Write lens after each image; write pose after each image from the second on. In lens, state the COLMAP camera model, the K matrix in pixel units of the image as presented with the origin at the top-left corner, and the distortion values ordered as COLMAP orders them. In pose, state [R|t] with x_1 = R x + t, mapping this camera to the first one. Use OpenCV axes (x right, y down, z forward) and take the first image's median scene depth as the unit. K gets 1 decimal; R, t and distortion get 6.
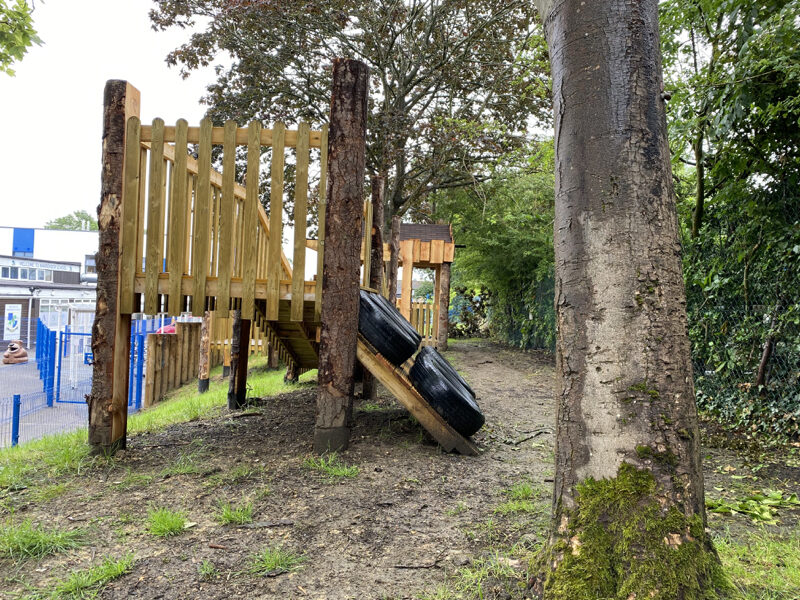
lens RADIAL K [[623.4, 0, 409.9], [0, 623.4, 300.2], [0, 0, 1]] dist [0.038961, -0.053497]
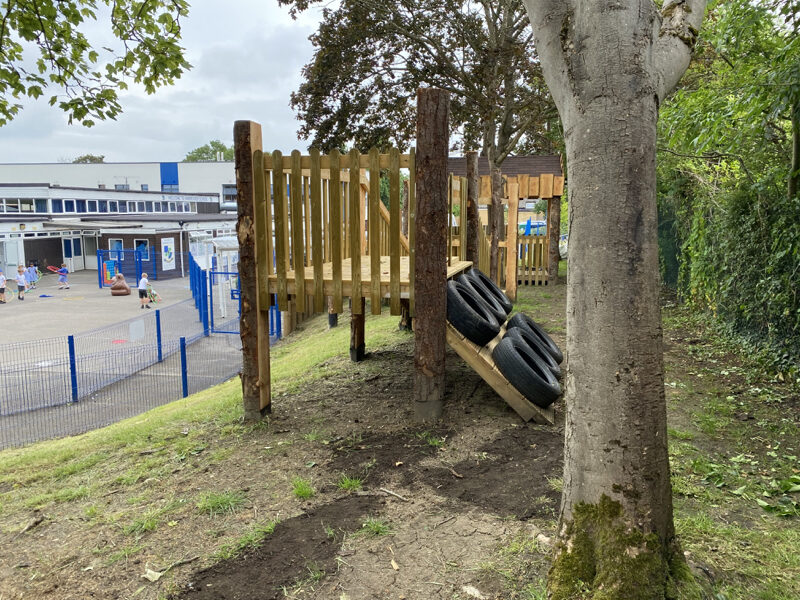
lens RADIAL K [[623.4, 0, 409.9], [0, 623.4, 300.2], [0, 0, 1]] dist [0.038961, -0.053497]
pose [[0.980746, -0.013143, -0.194846, 0.070967], [0.040639, 0.989626, 0.137803, -0.139683], [0.191013, -0.143068, 0.971105, -0.141919]]
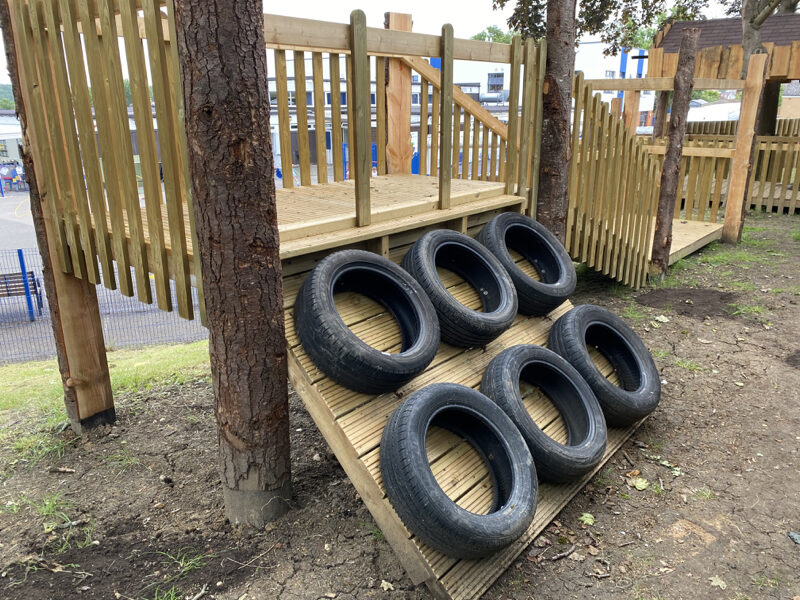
lens RADIAL K [[623.4, 0, 409.9], [0, 623.4, 300.2], [0, 0, 1]] dist [0.038961, -0.053497]
pose [[0.805141, 0.134985, -0.577518, 0.299652], [0.040873, 0.958811, 0.281088, -0.127452], [0.591673, -0.249921, 0.766461, 0.572156]]
